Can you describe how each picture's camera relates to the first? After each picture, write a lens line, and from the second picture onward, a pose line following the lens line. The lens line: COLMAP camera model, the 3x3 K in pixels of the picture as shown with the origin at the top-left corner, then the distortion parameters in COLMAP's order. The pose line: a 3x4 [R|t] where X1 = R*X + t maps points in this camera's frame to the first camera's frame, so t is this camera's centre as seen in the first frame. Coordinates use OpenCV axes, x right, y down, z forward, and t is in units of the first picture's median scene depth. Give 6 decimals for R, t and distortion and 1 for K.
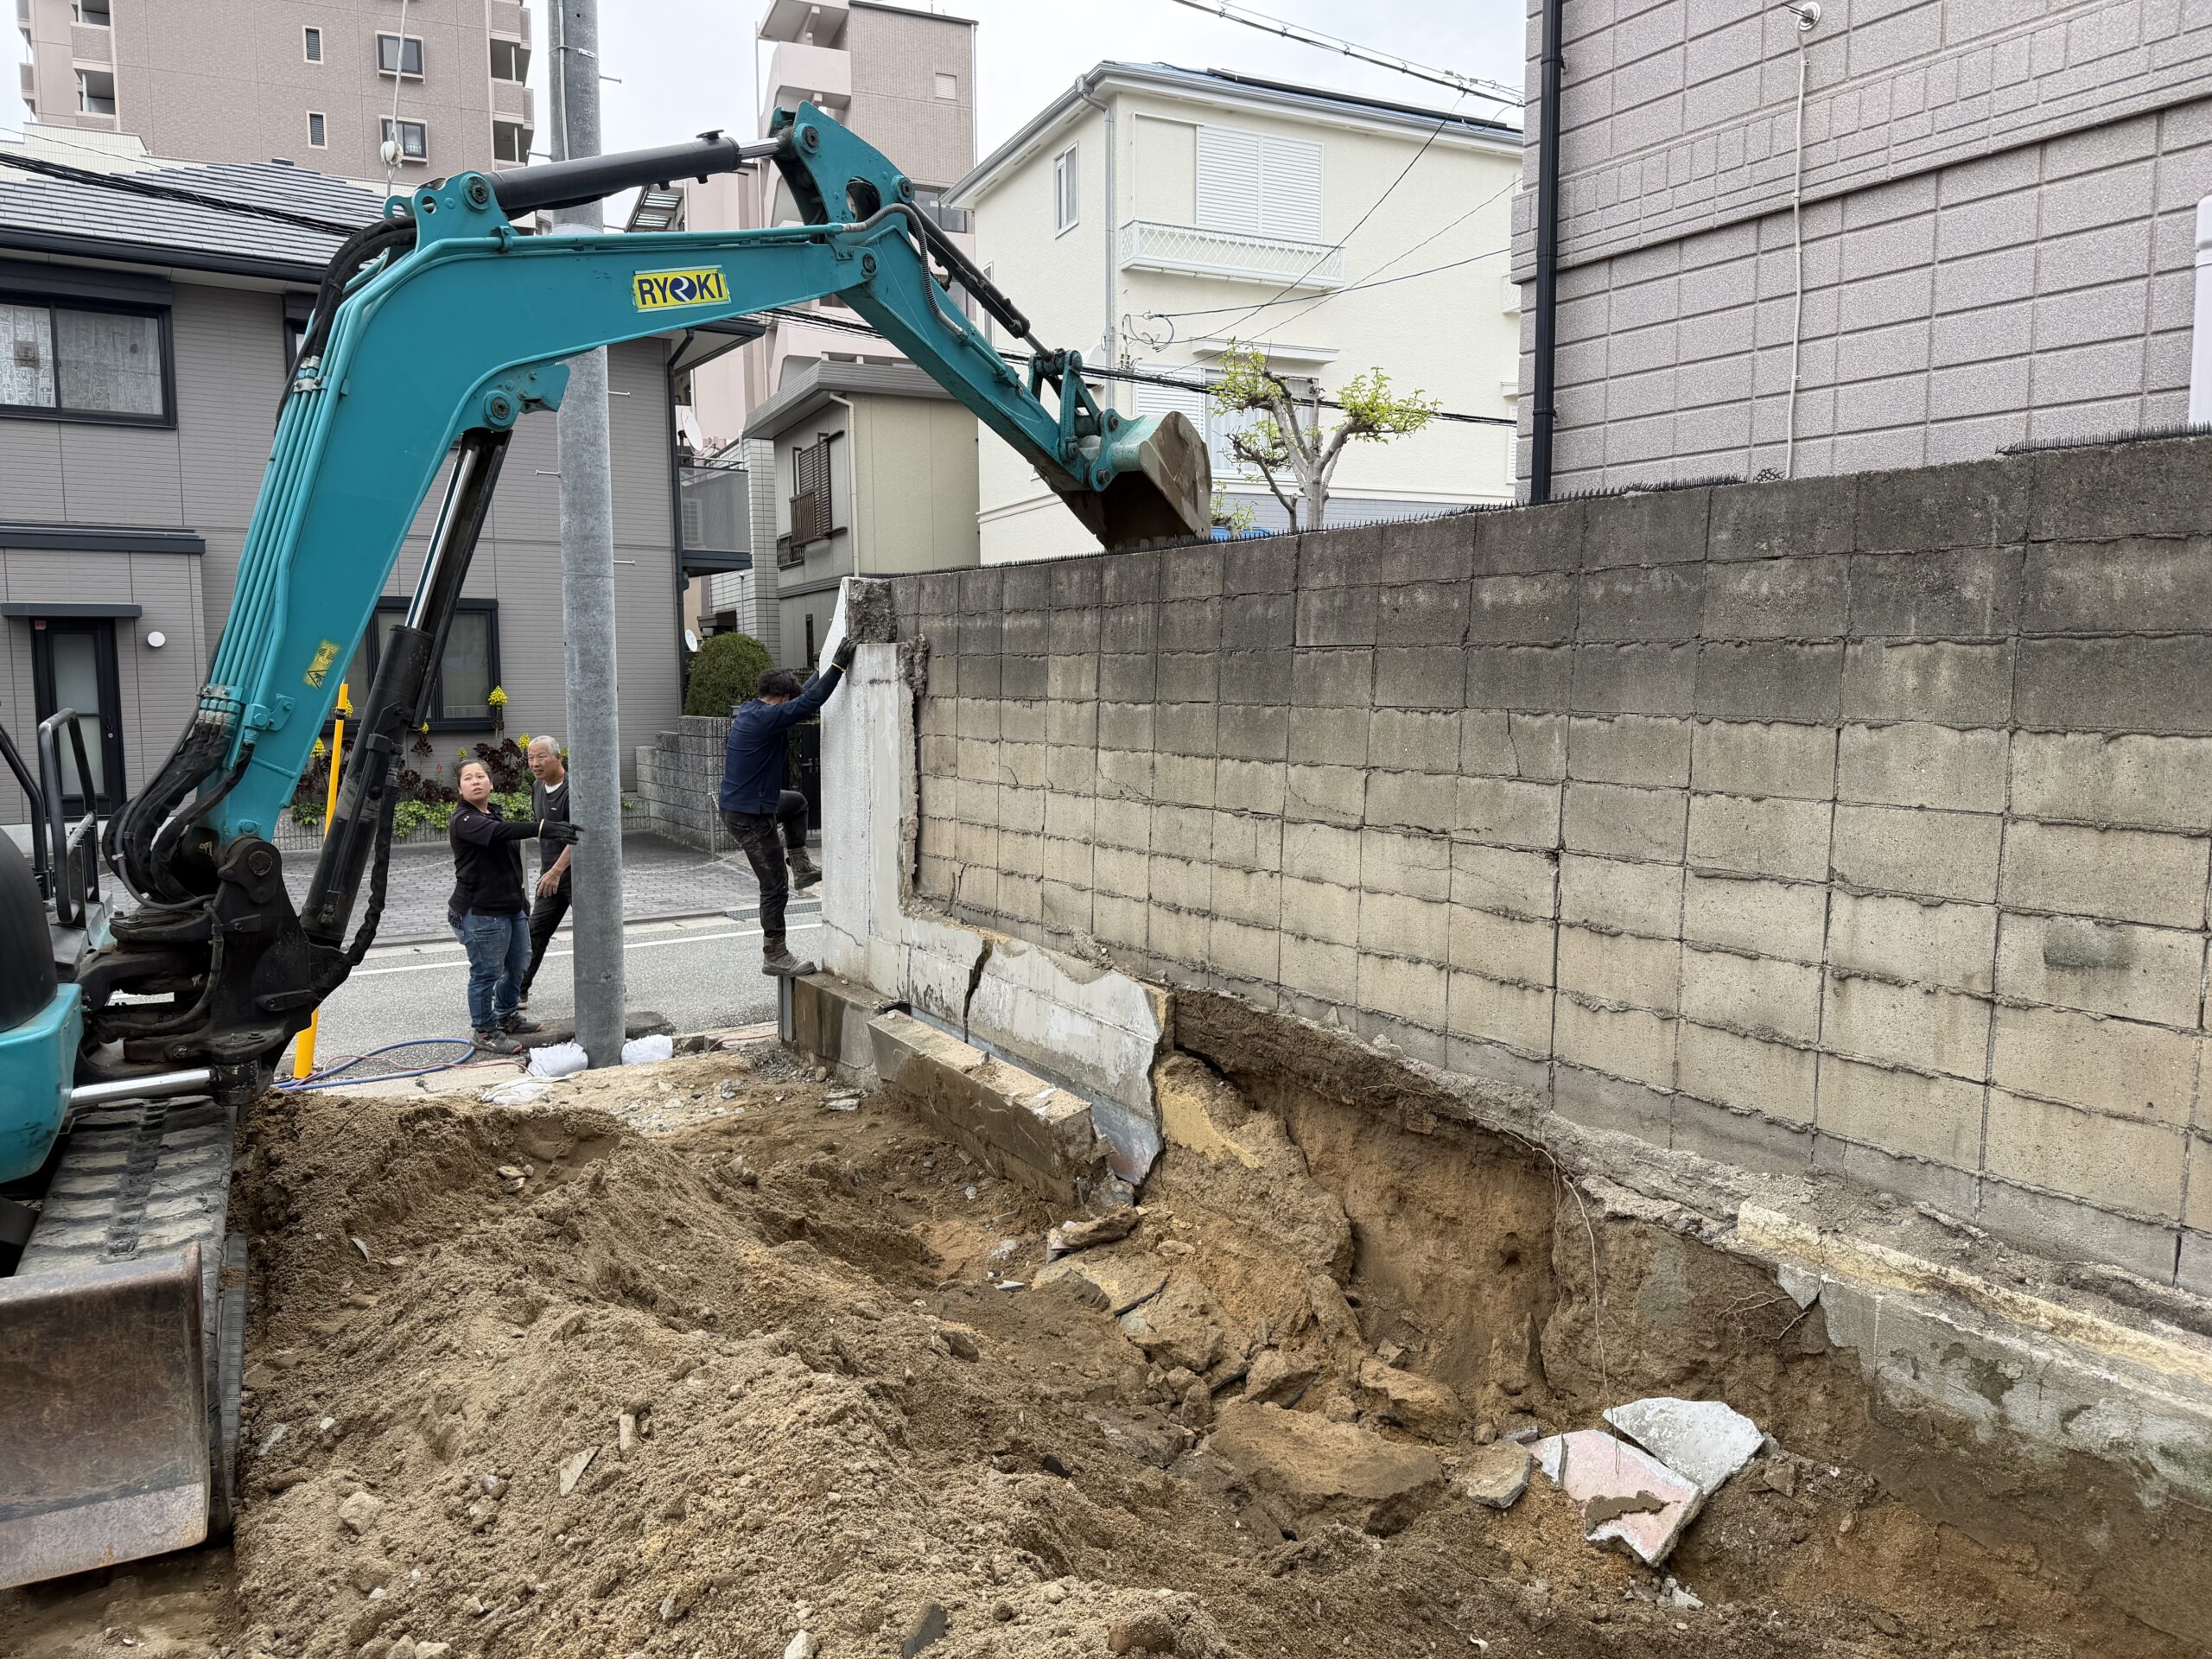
lens RADIAL K [[1541.5, 0, 1109.8], [0, 1541.5, 824.9], [0, 0, 1]] dist [0.023995, -0.033876]
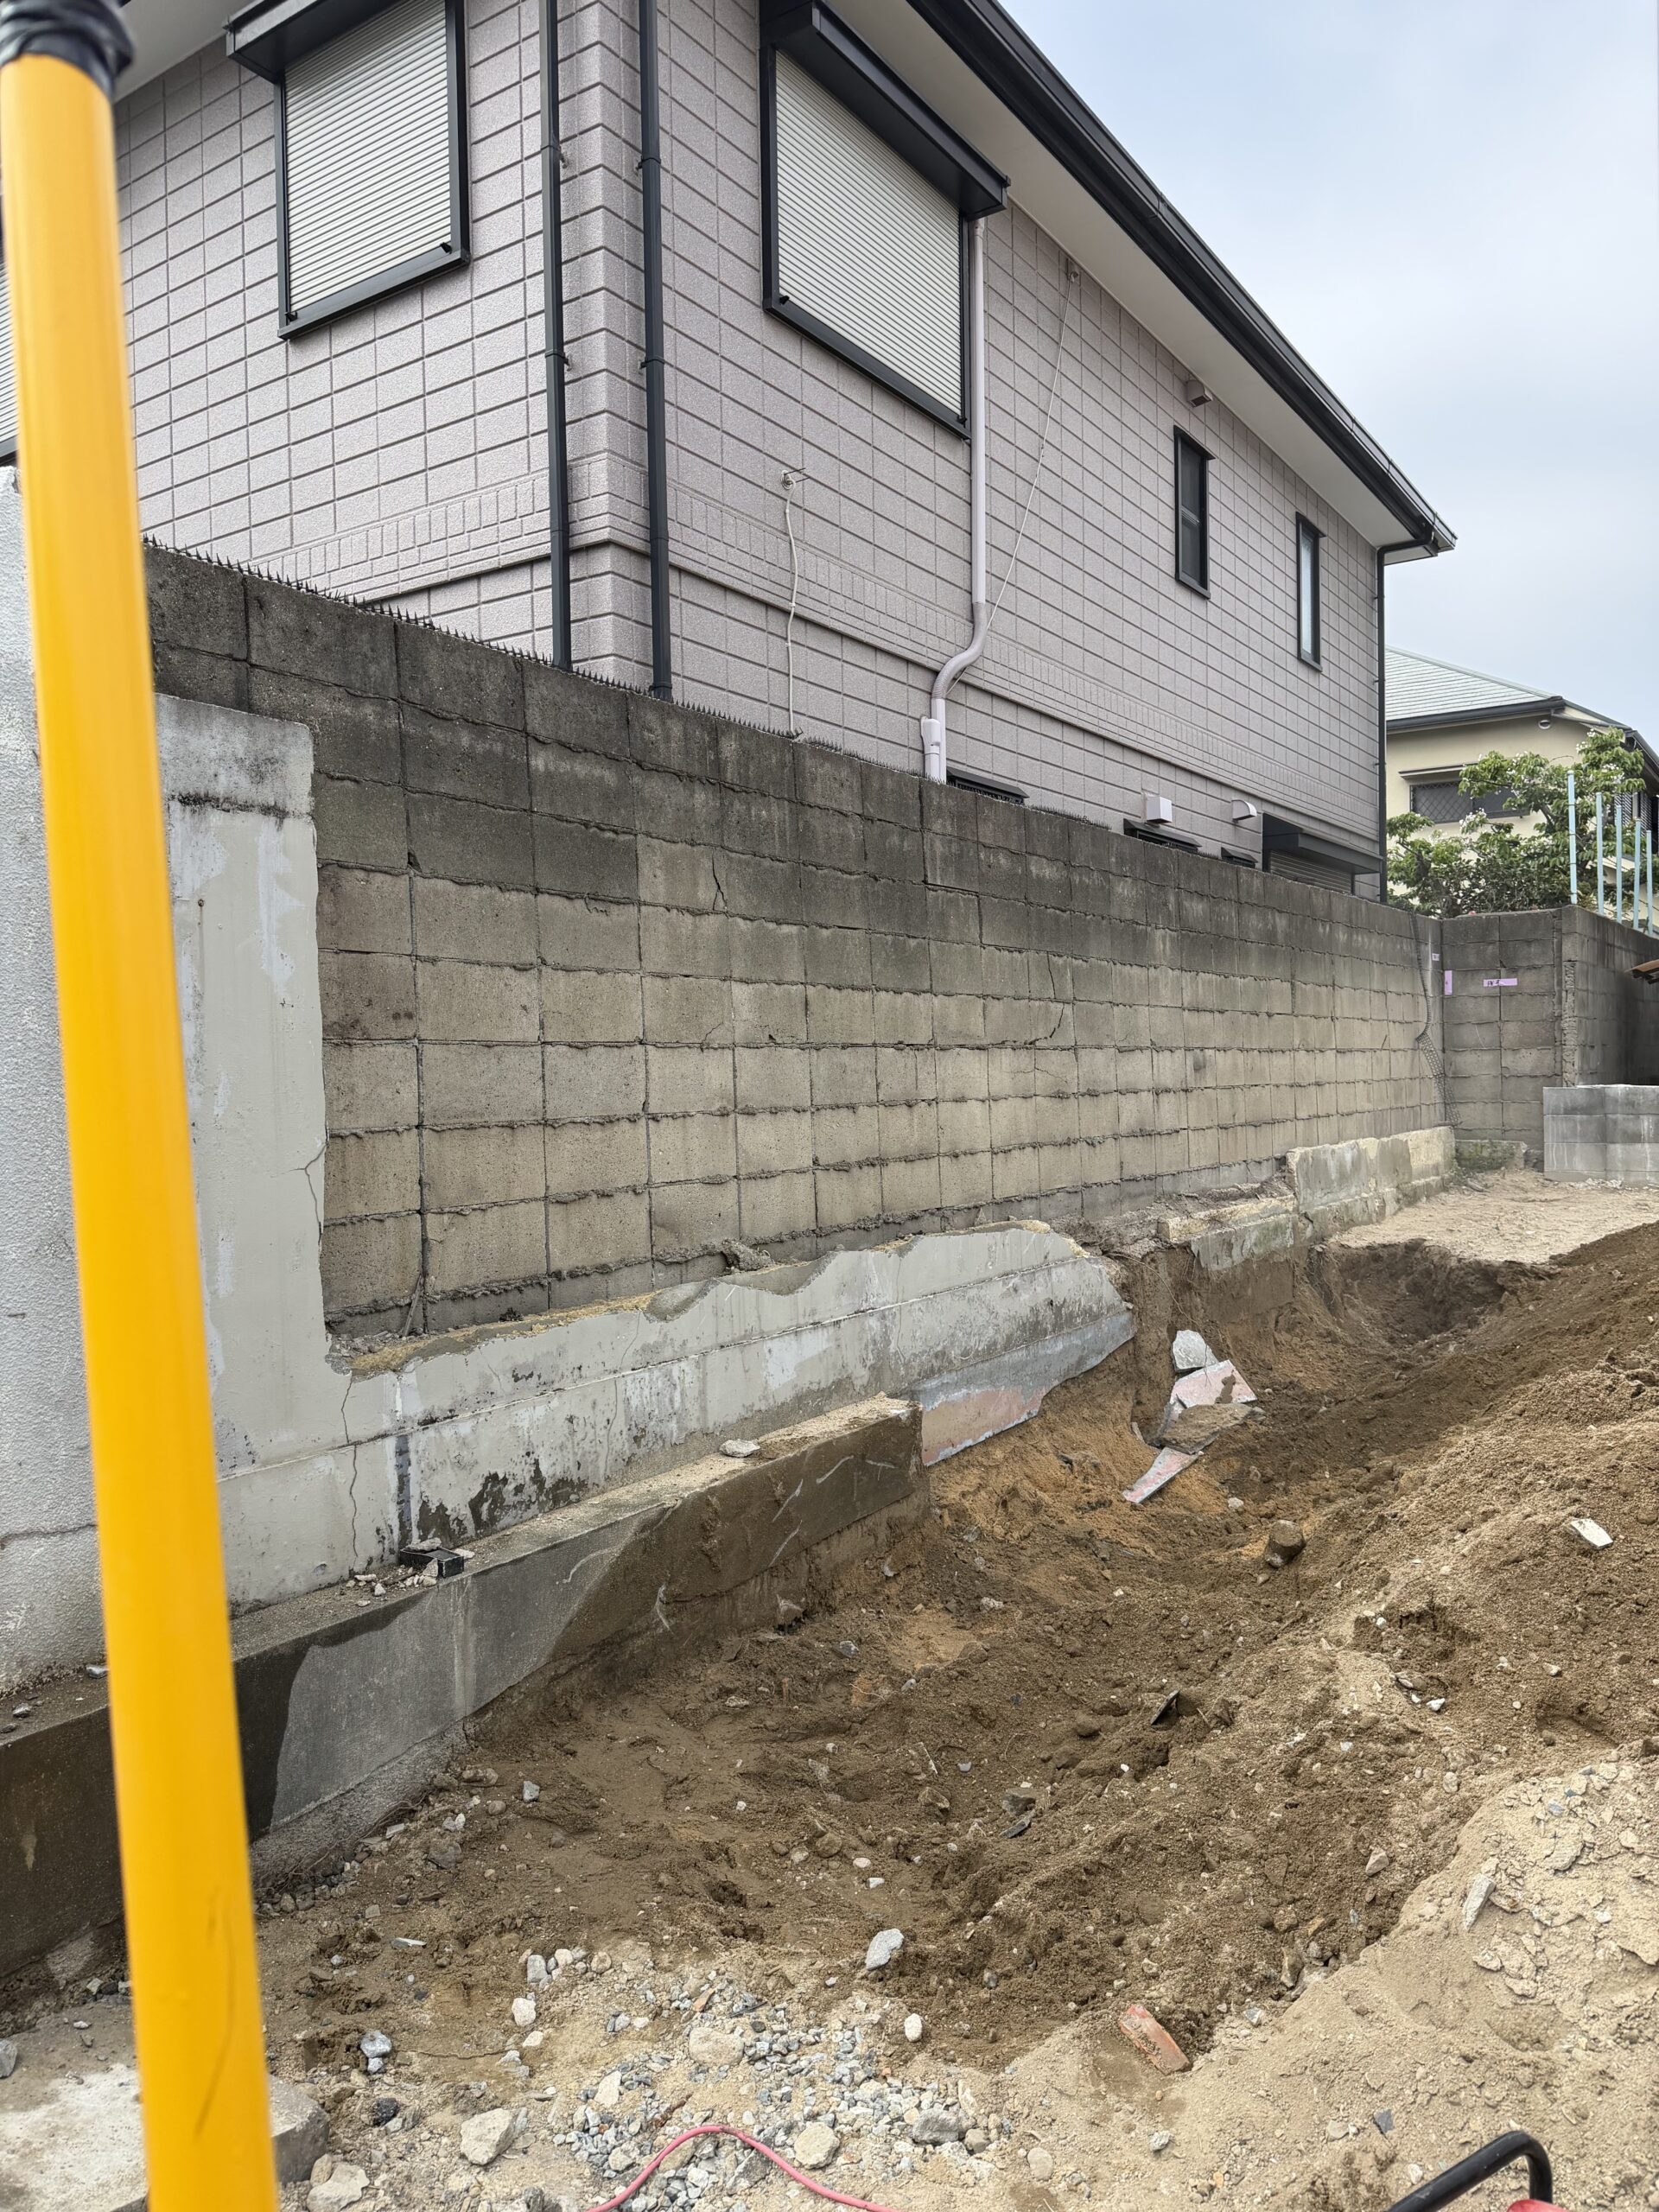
lens RADIAL K [[1541.5, 0, 818.9], [0, 1541.5, 1100.2], [0, 0, 1]] dist [0.023995, -0.033876]
pose [[-0.372904, -0.006859, 0.927845, -1.021678], [0.113047, 0.992187, 0.052769, -0.039903], [-0.920958, 0.124568, -0.369215, 1.816276]]
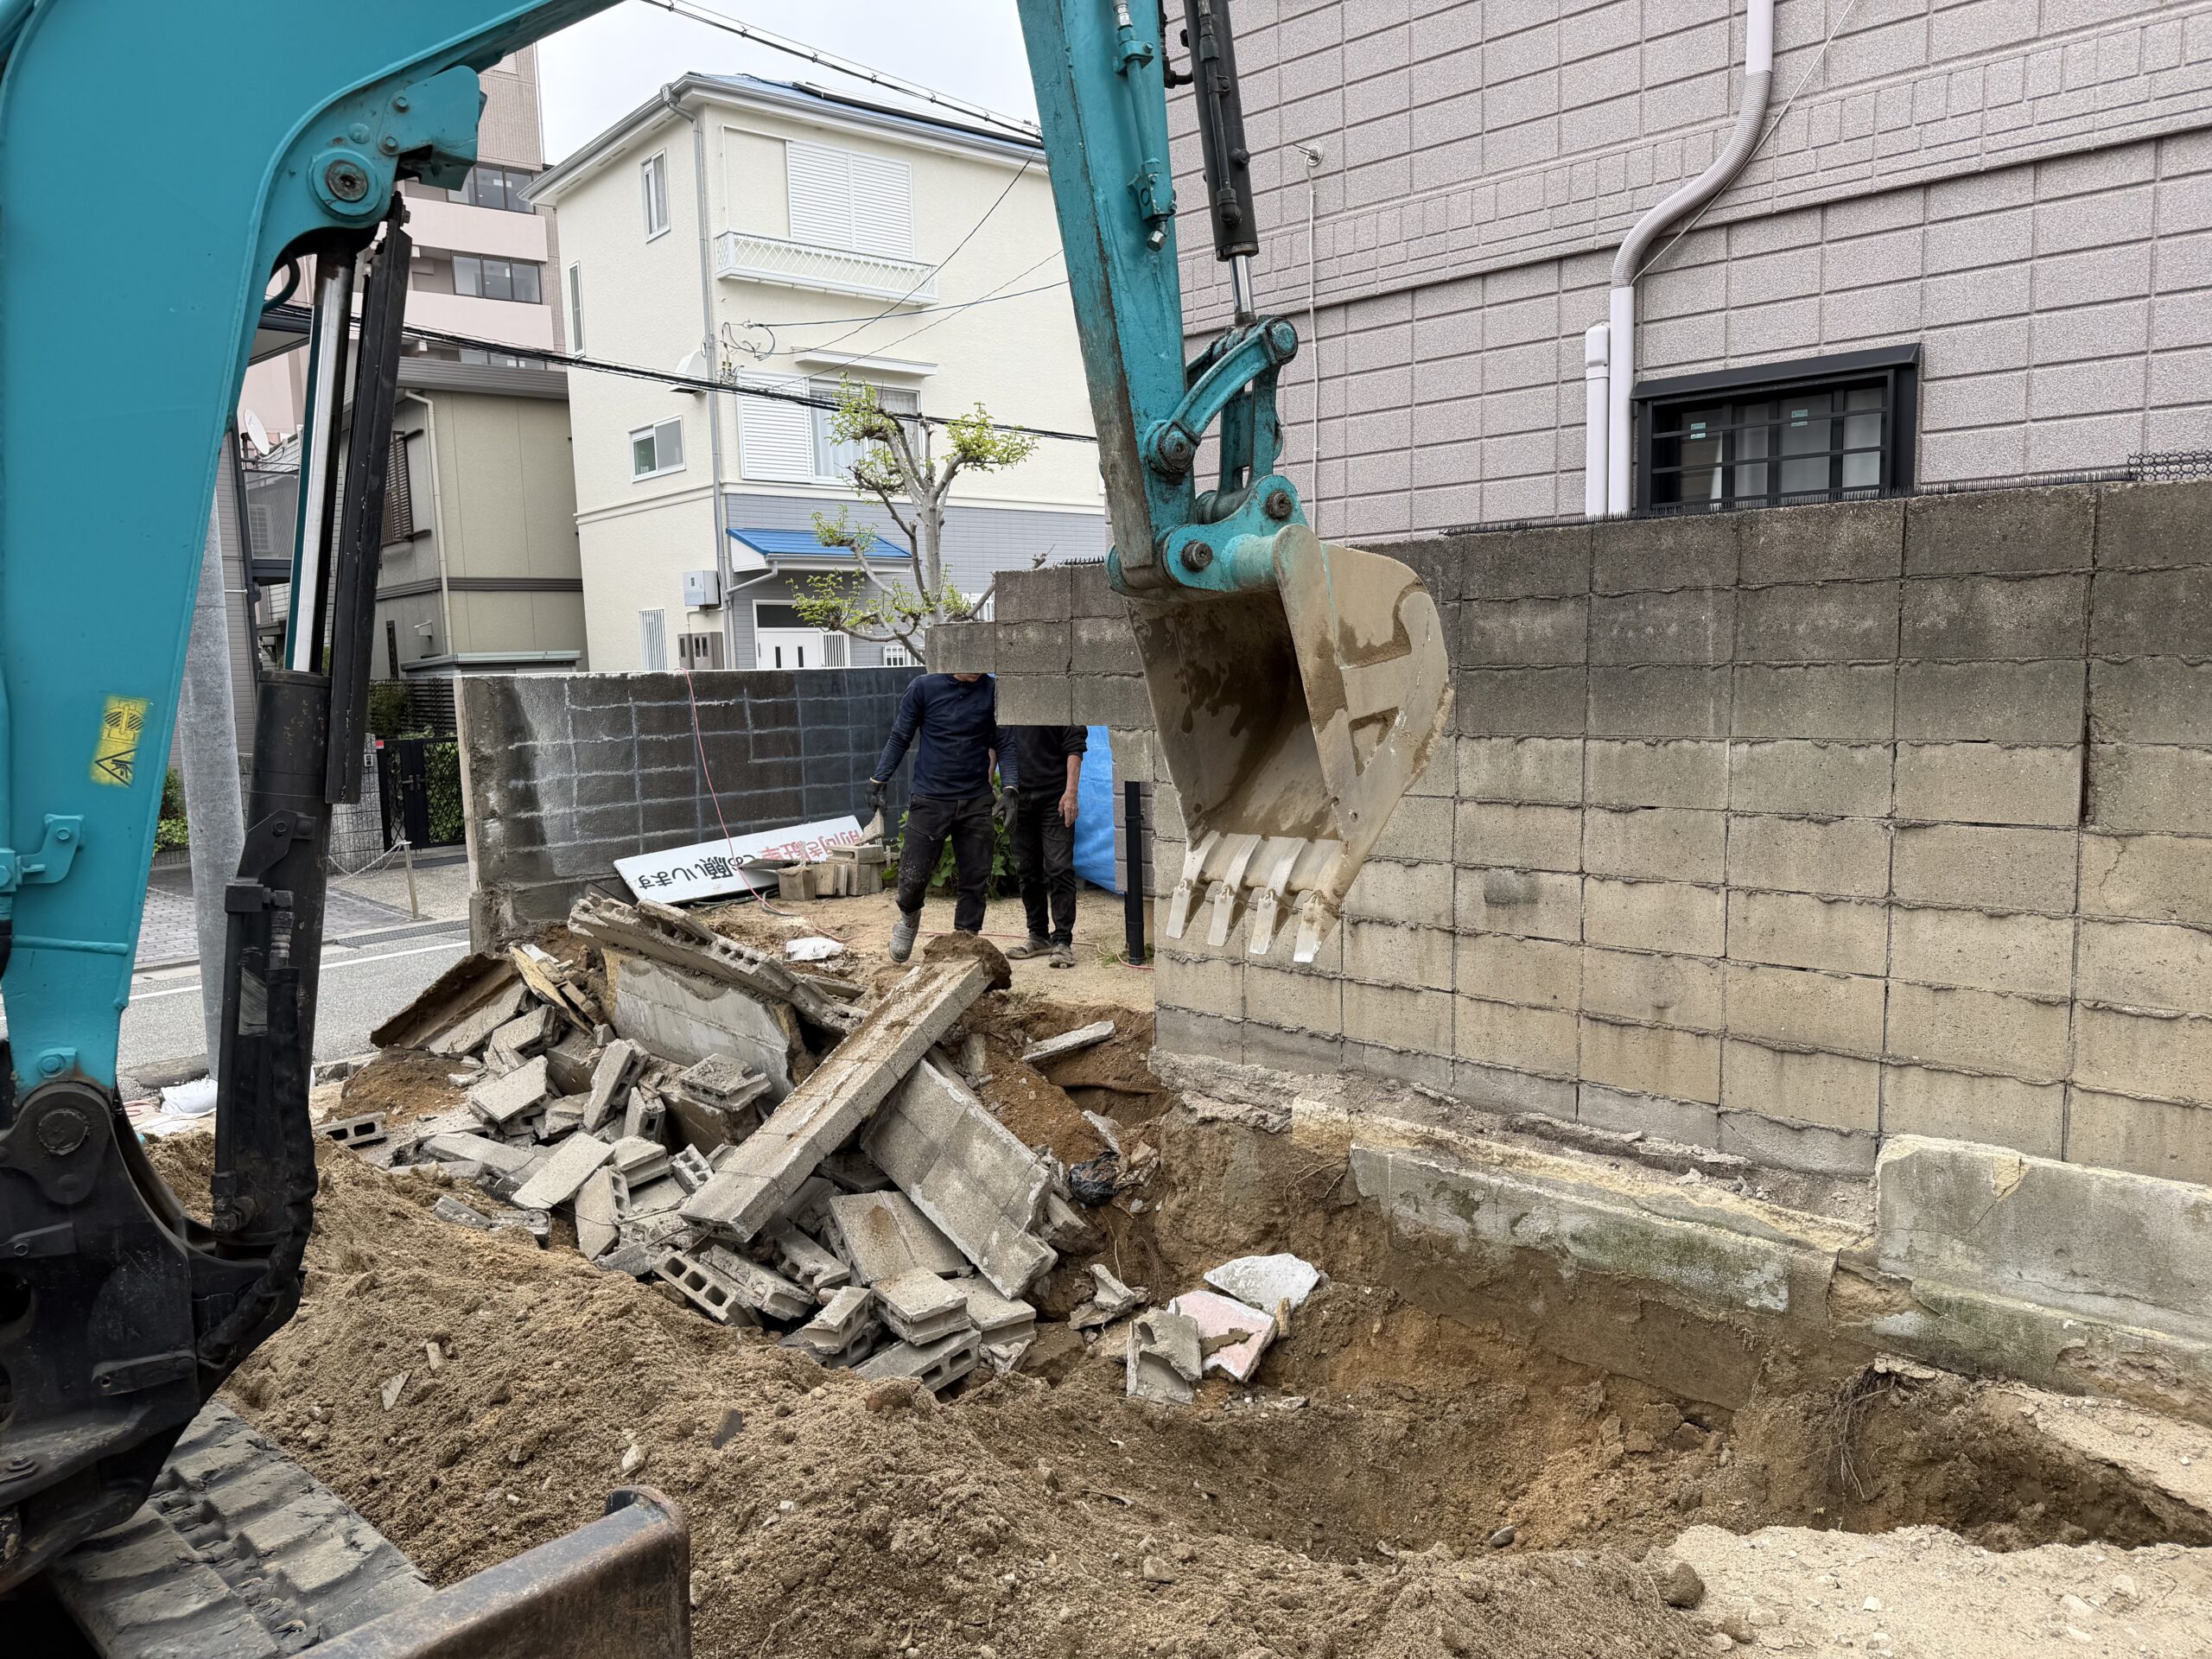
lens RADIAL K [[1541.5, 0, 1114.3], [0, 1541.5, 829.0], [0, 0, 1]] dist [0.023995, -0.033876]
pose [[0.967572, -0.050329, 0.247530, -0.046857], [0.048283, 0.998731, 0.014332, -0.009949], [-0.247938, -0.001916, 0.968774, -0.202453]]
